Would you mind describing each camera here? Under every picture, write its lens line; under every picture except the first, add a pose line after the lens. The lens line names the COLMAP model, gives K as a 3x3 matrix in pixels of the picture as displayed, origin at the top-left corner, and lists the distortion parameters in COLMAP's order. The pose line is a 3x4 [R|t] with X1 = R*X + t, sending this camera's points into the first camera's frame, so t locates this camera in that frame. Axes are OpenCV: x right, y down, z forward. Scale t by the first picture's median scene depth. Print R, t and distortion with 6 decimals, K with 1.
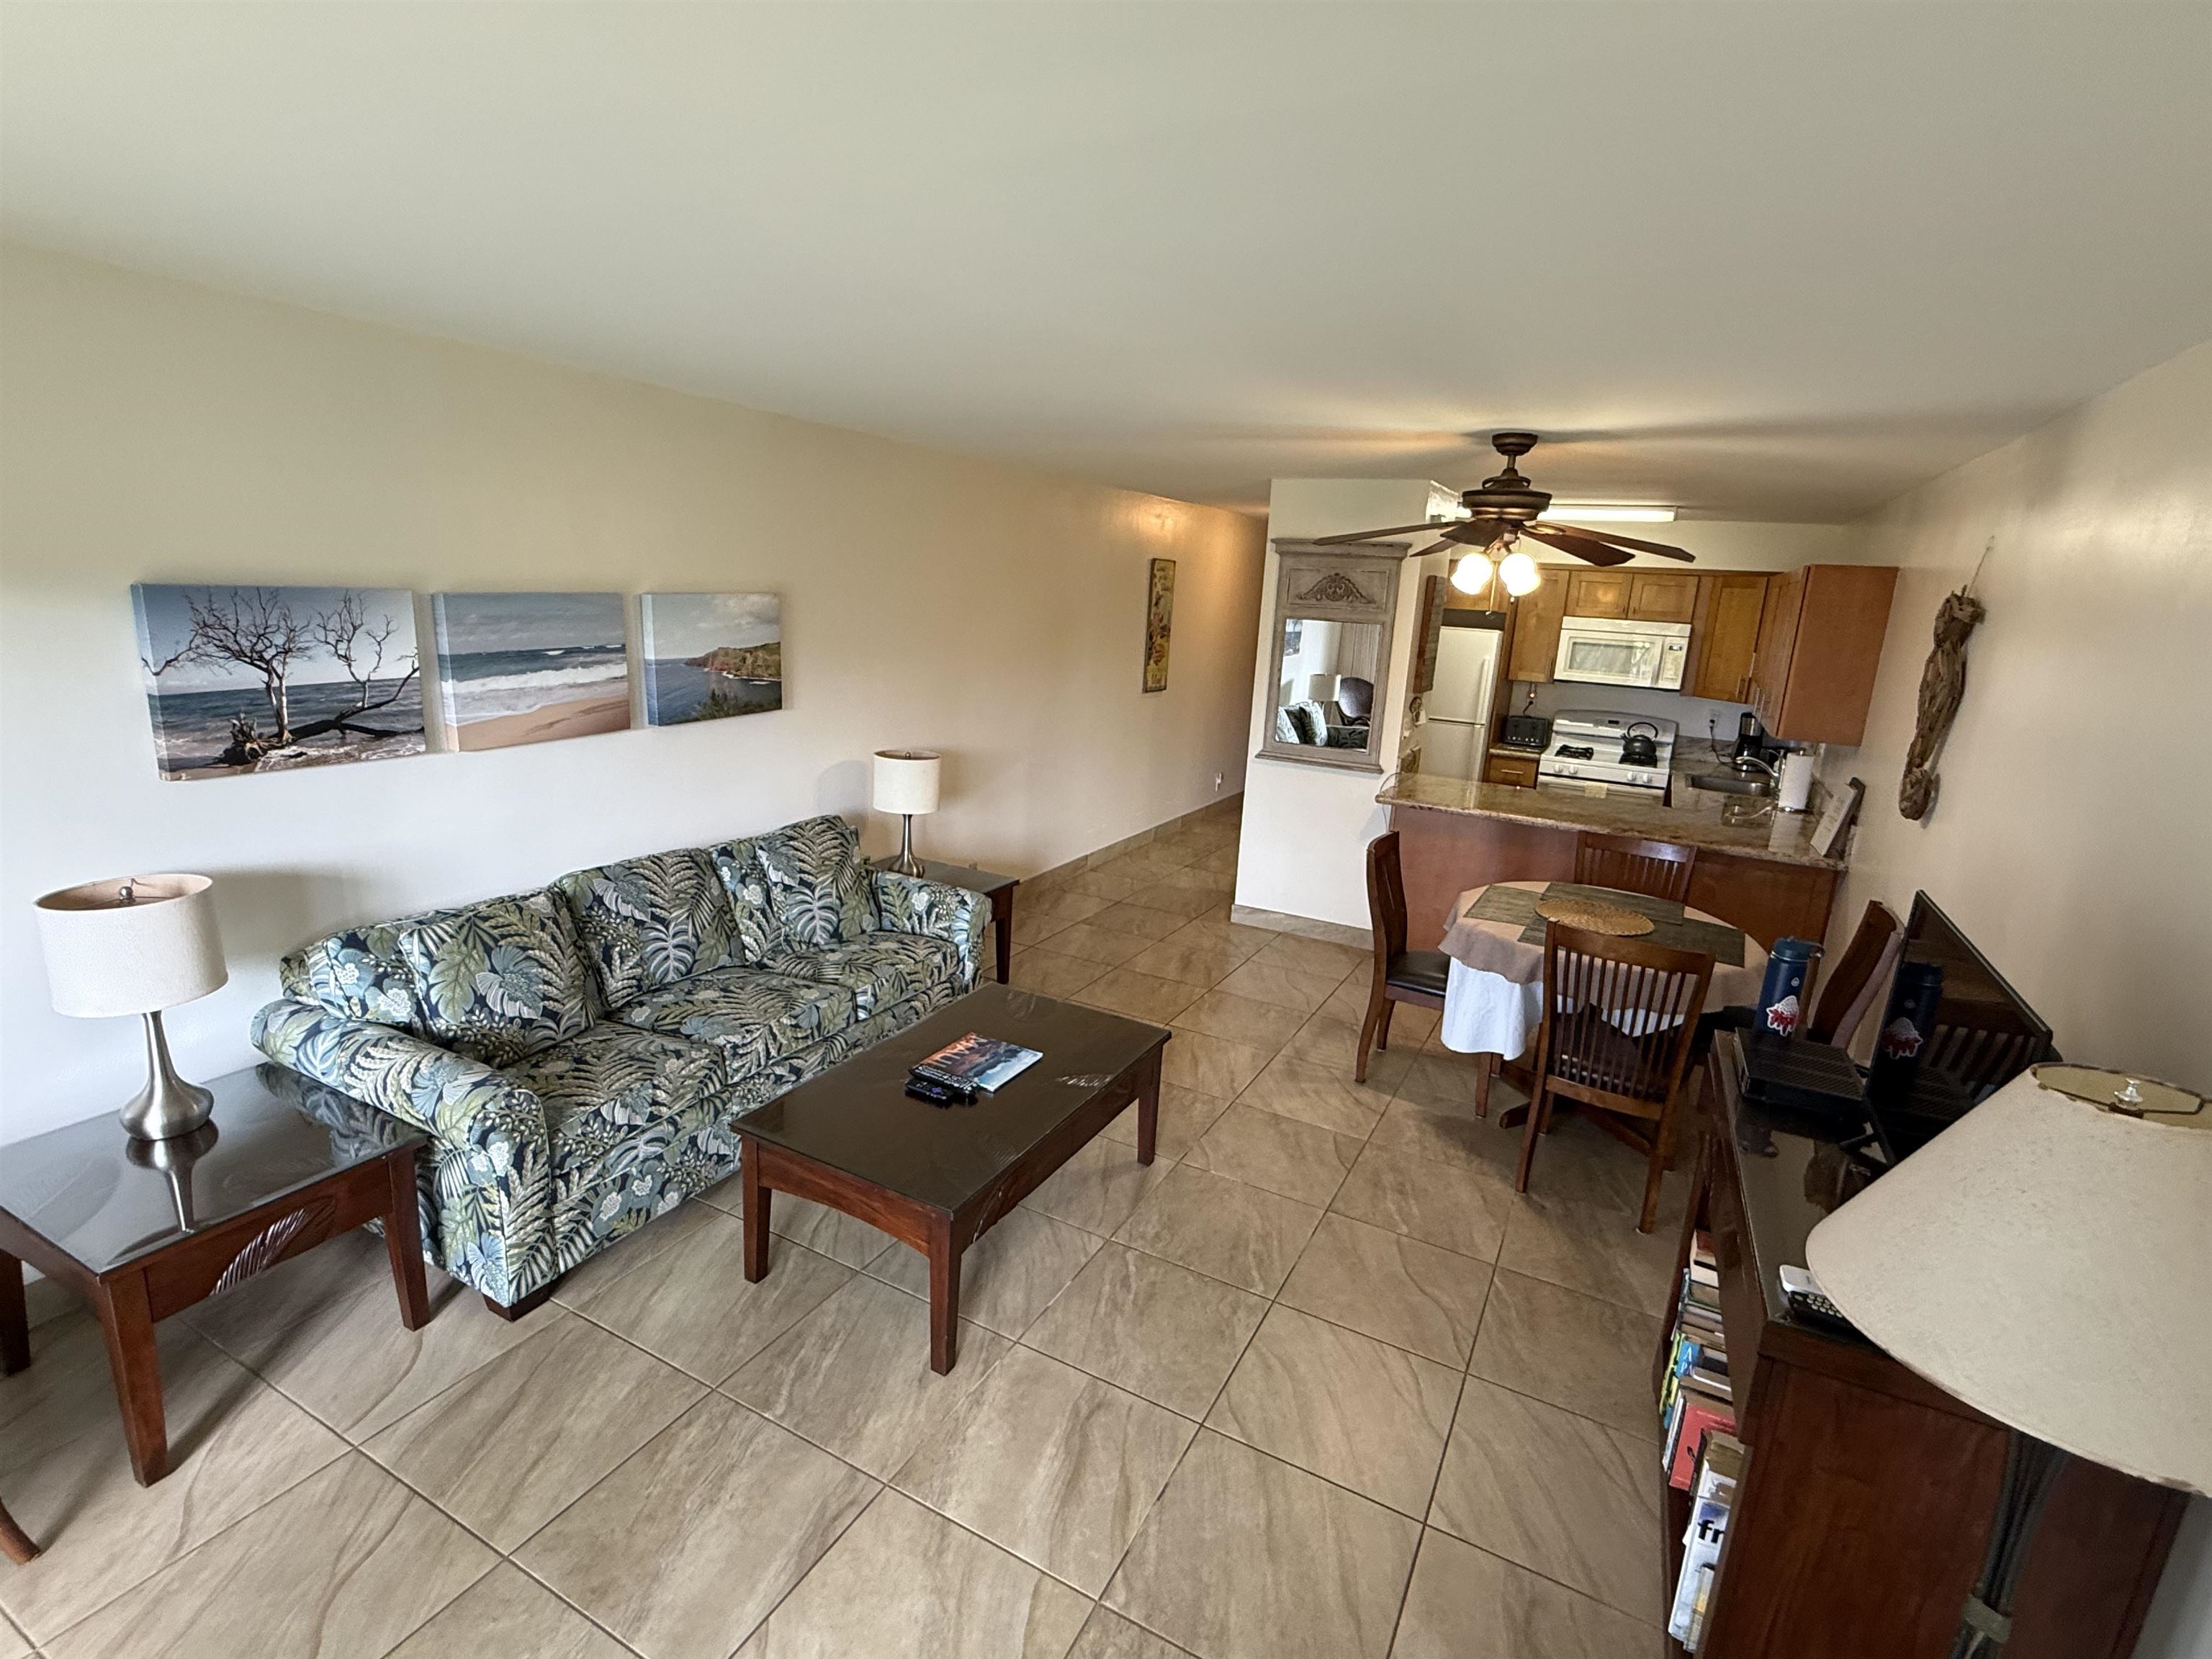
lens RADIAL K [[1066.1, 0, 1097.3], [0, 1066.1, 832.6], [0, 0, 1]] dist [0.000658, 0.000268]
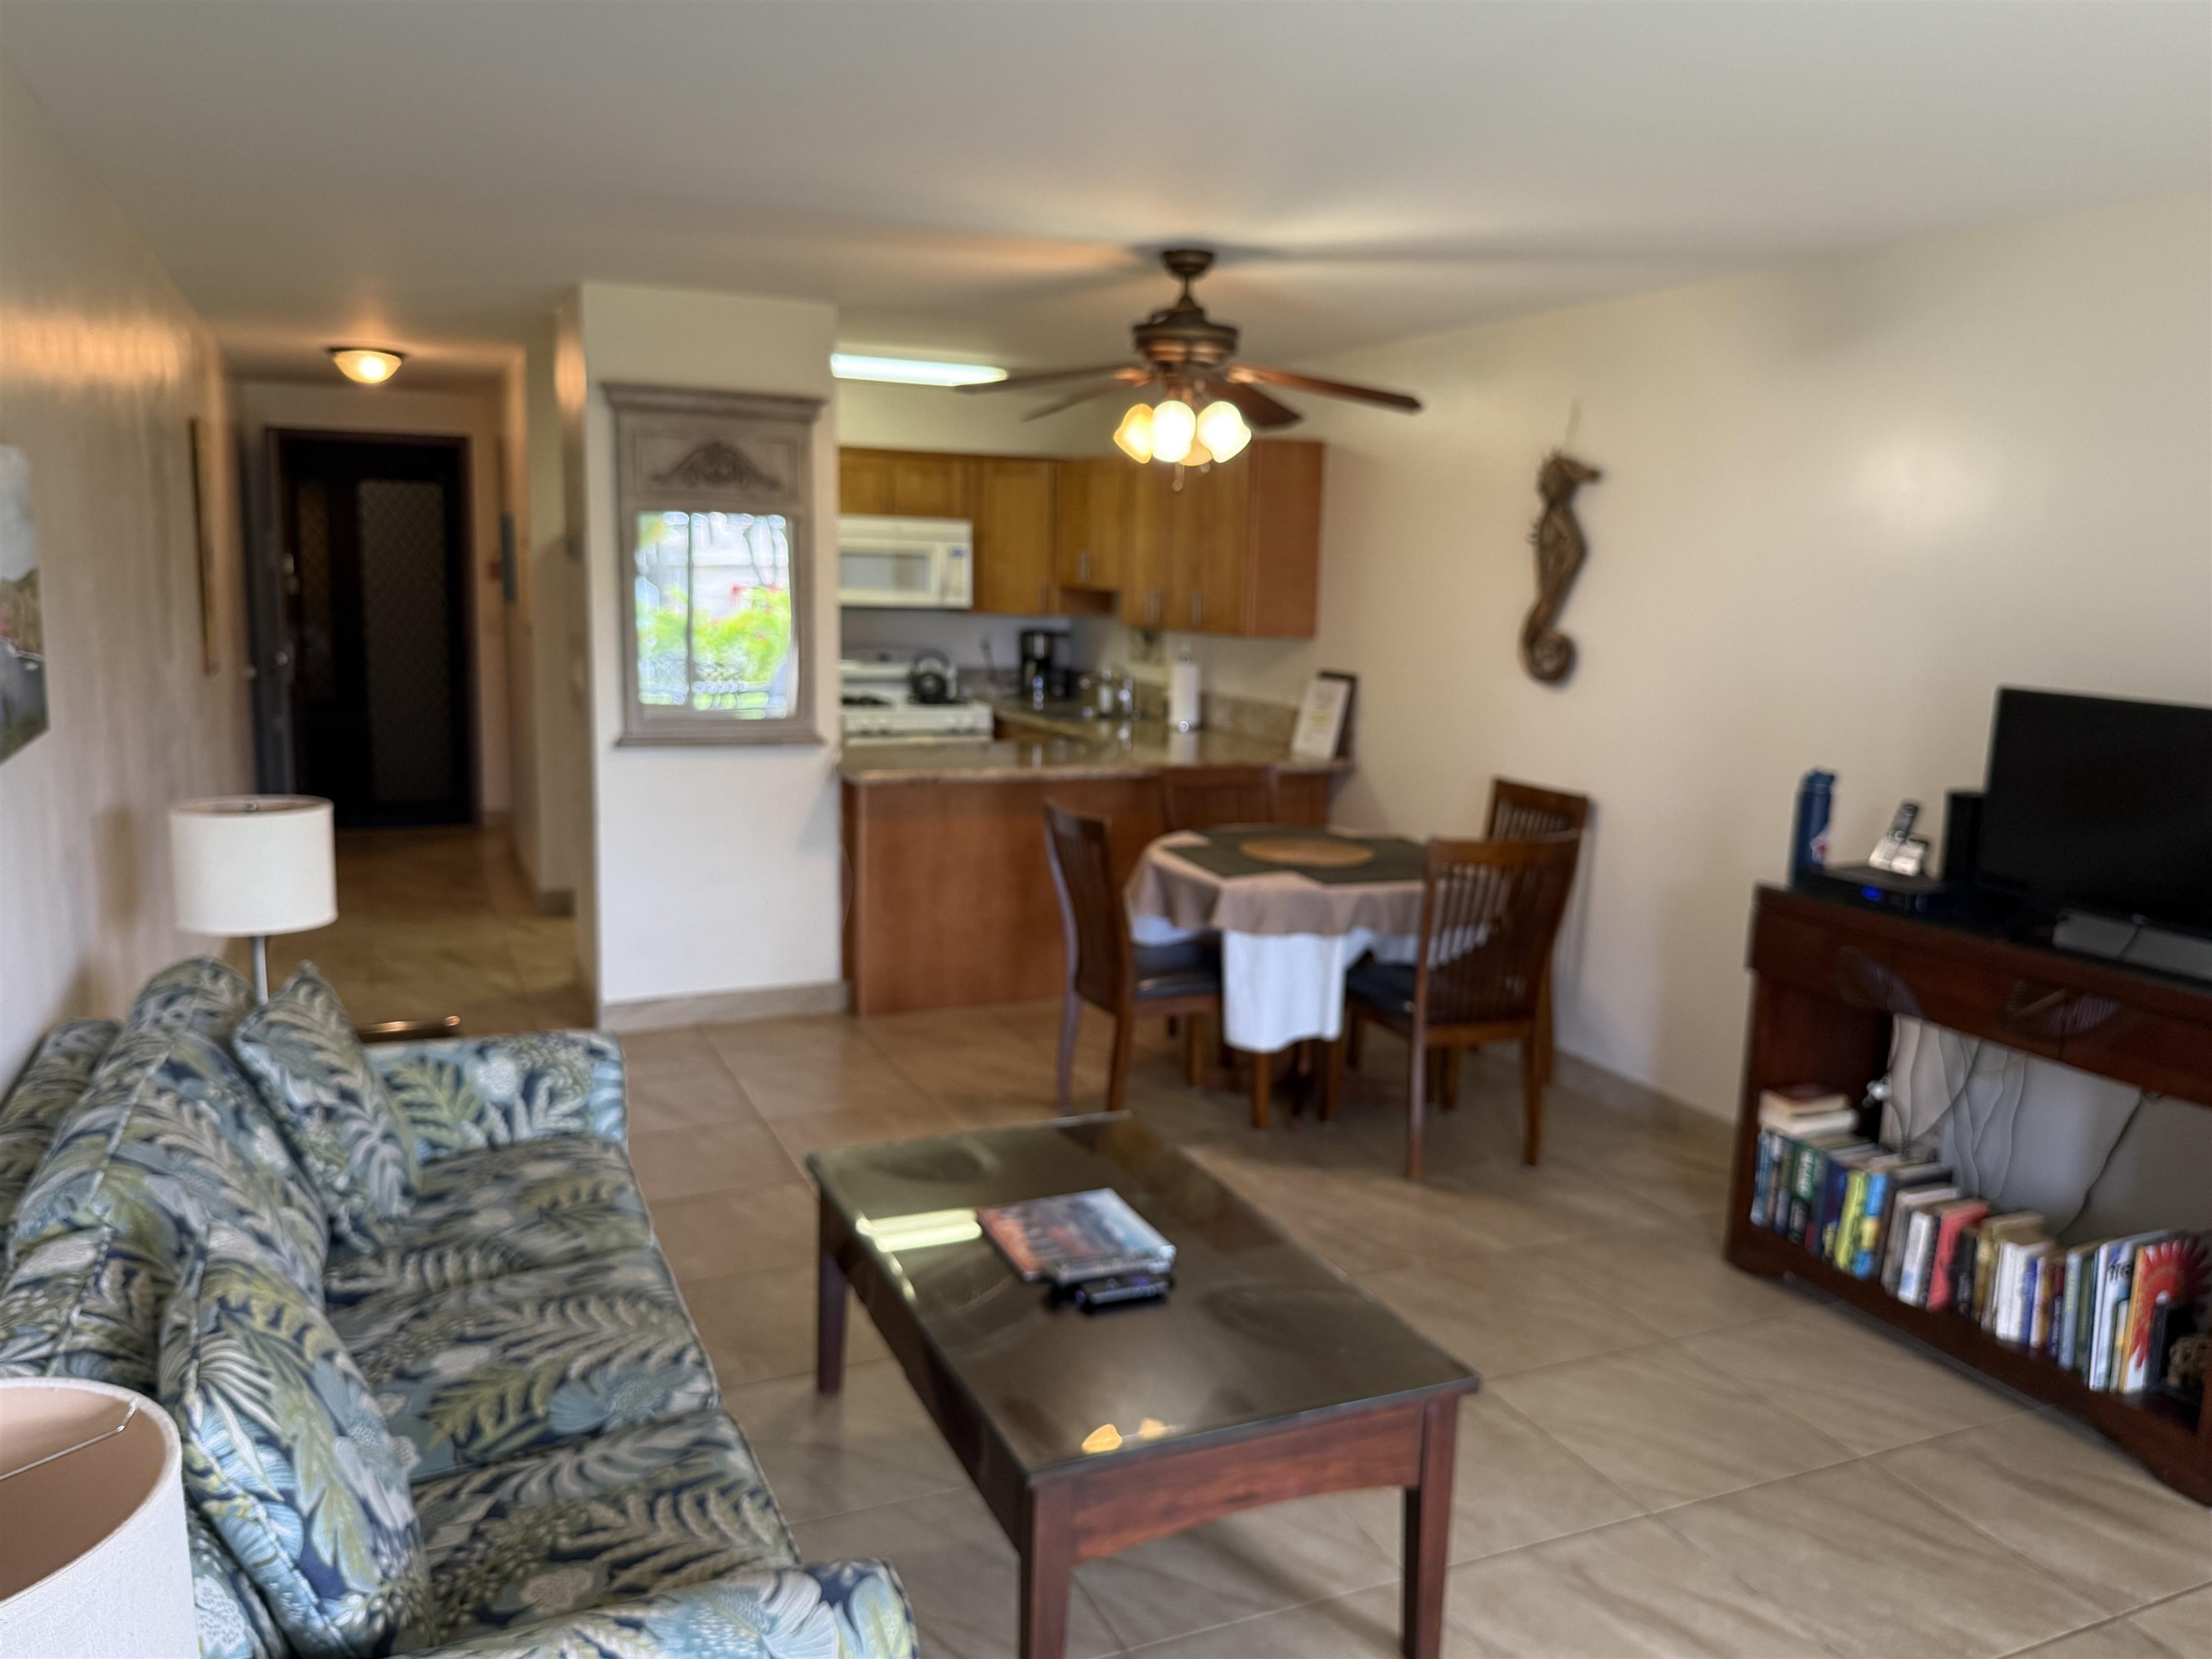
lens RADIAL K [[1656.0, 0, 1109.4], [0, 1656.0, 831.4], [0, 0, 1]] dist [0.023084, -0.035365]
pose [[0.608524, -0.165398, 0.776107, -0.814319], [0.191569, 0.979729, 0.058588, -0.053538], [-0.770065, 0.113026, 0.627873, 0.420460]]
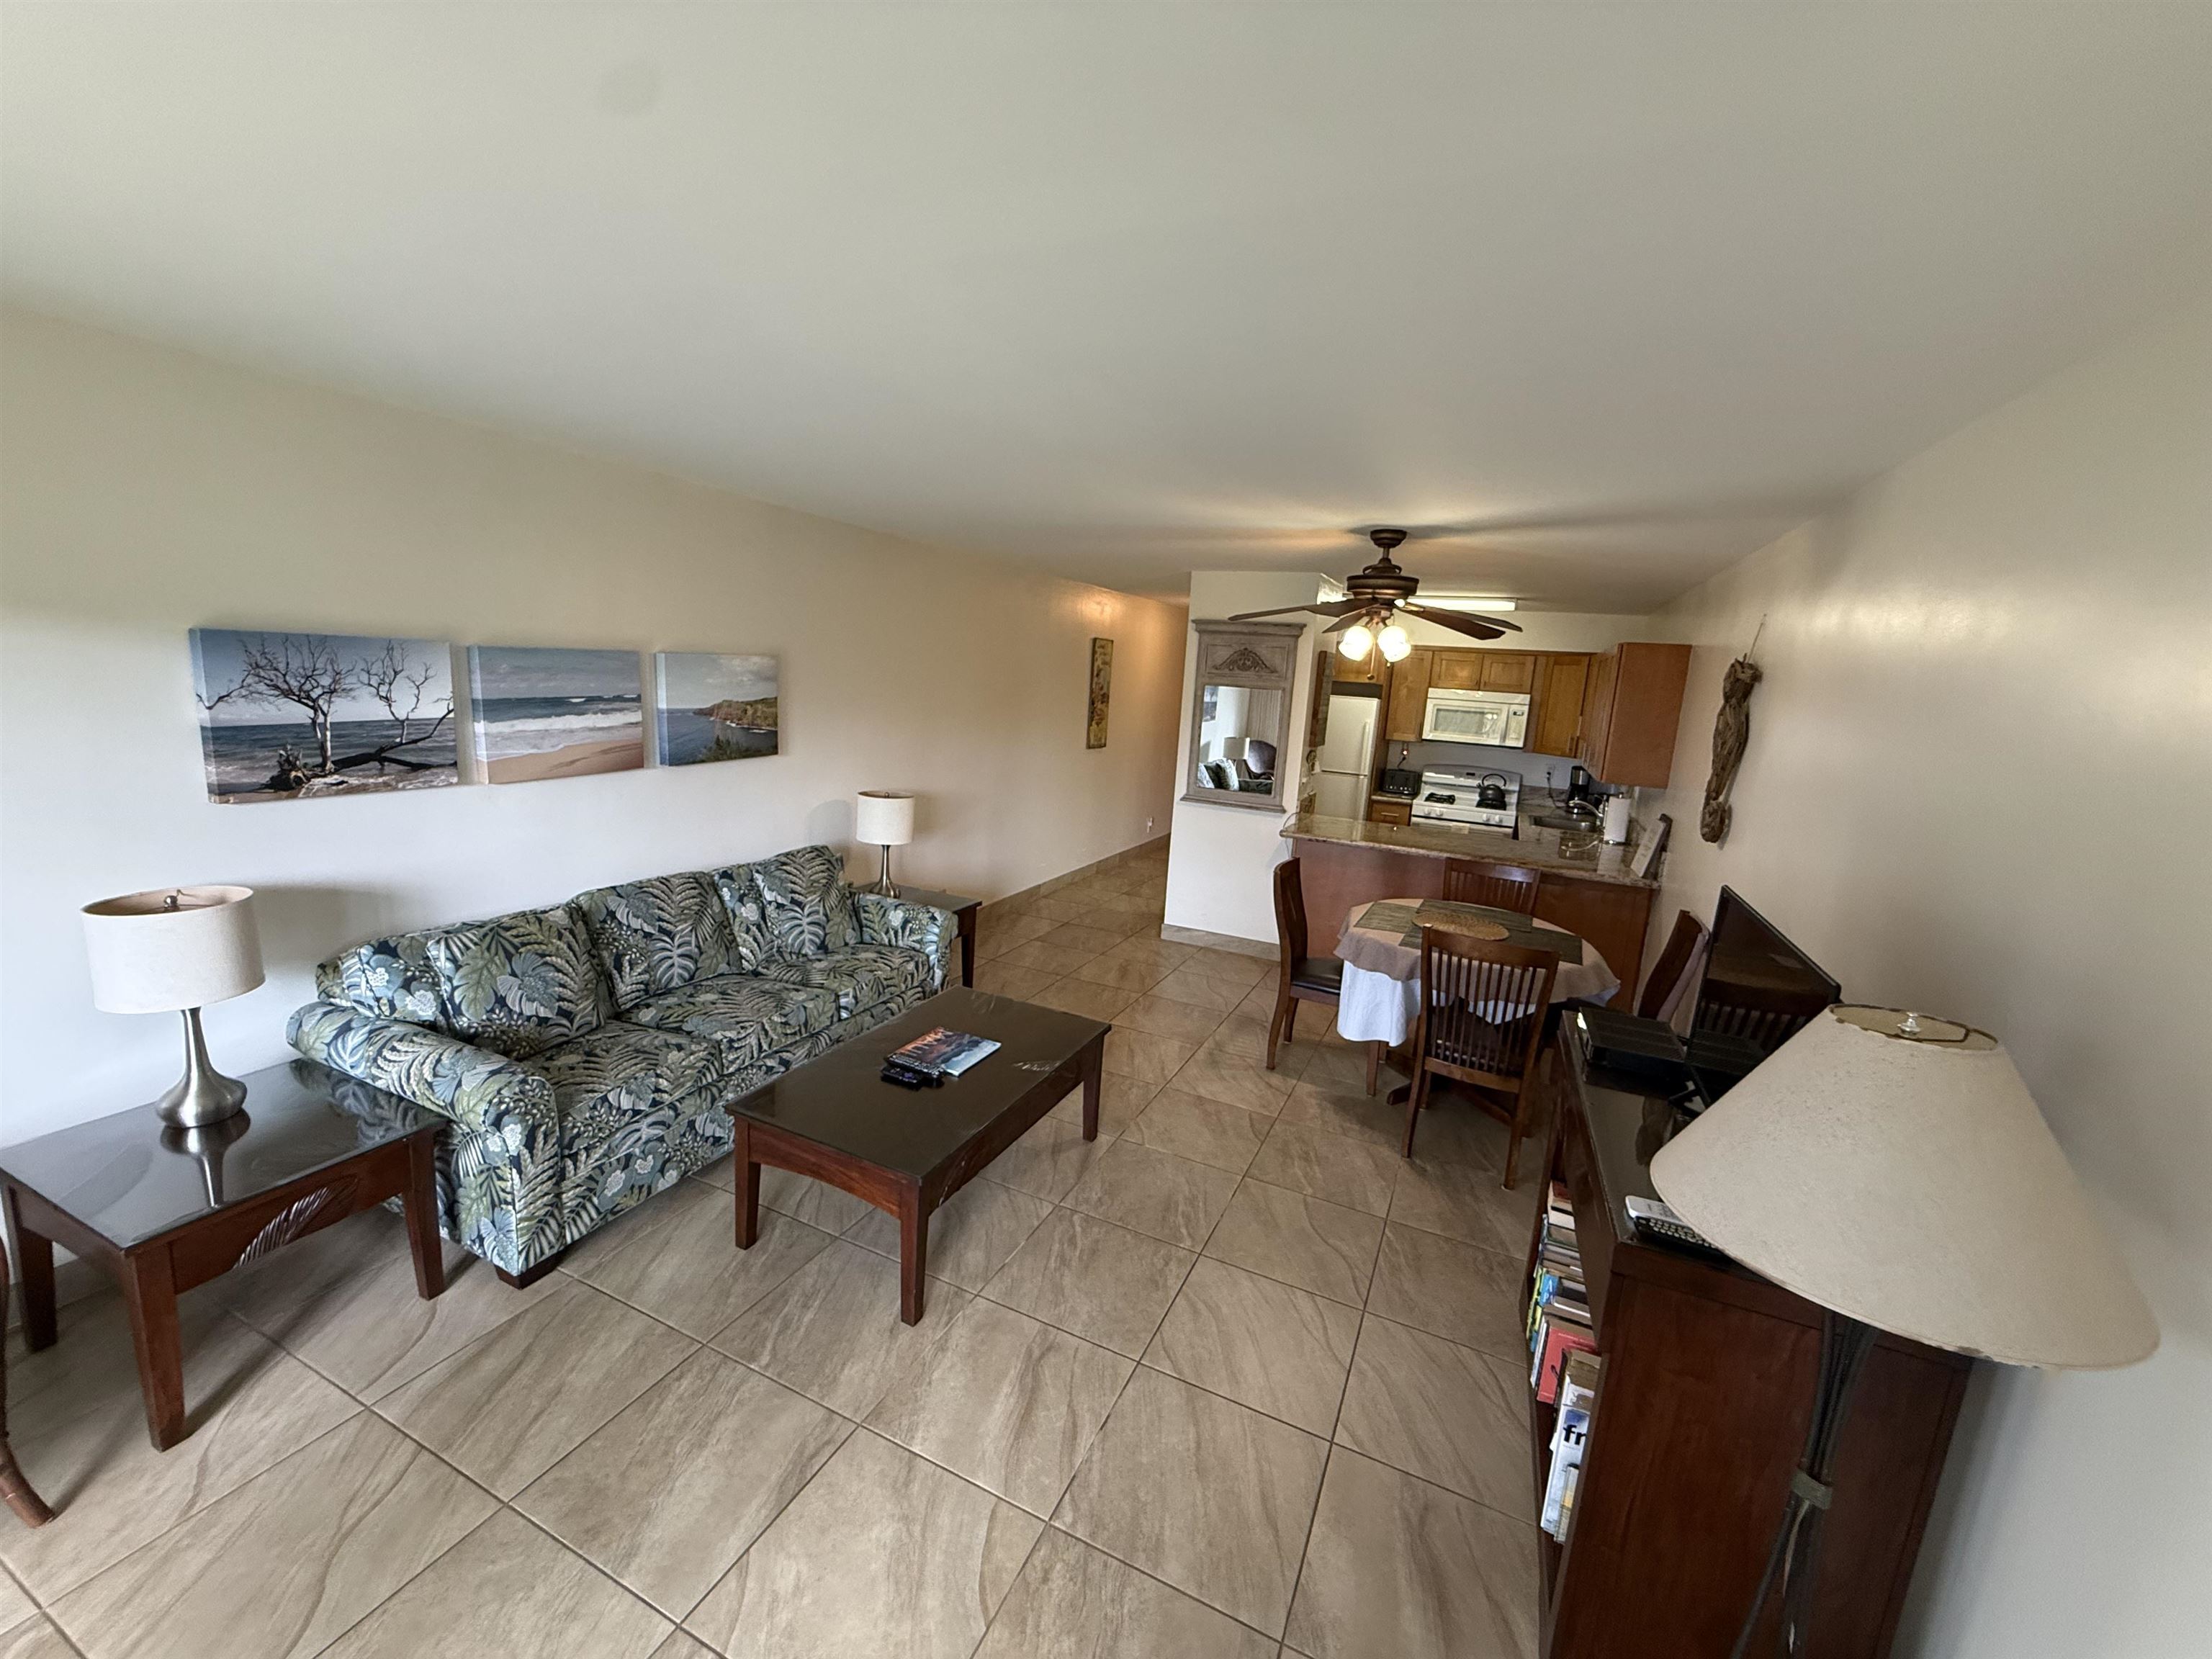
lens RADIAL K [[891.1, 0, 1097.4], [0, 891.1, 831.7], [0, 0, 1]] dist [0.001739, -0.000434]
pose [[0.998511, -0.000799, 0.054552, 0.001141], [0.003447, 0.998819, -0.048464, 0.026073], [-0.054449, 0.048580, 0.997334, 0.014698]]
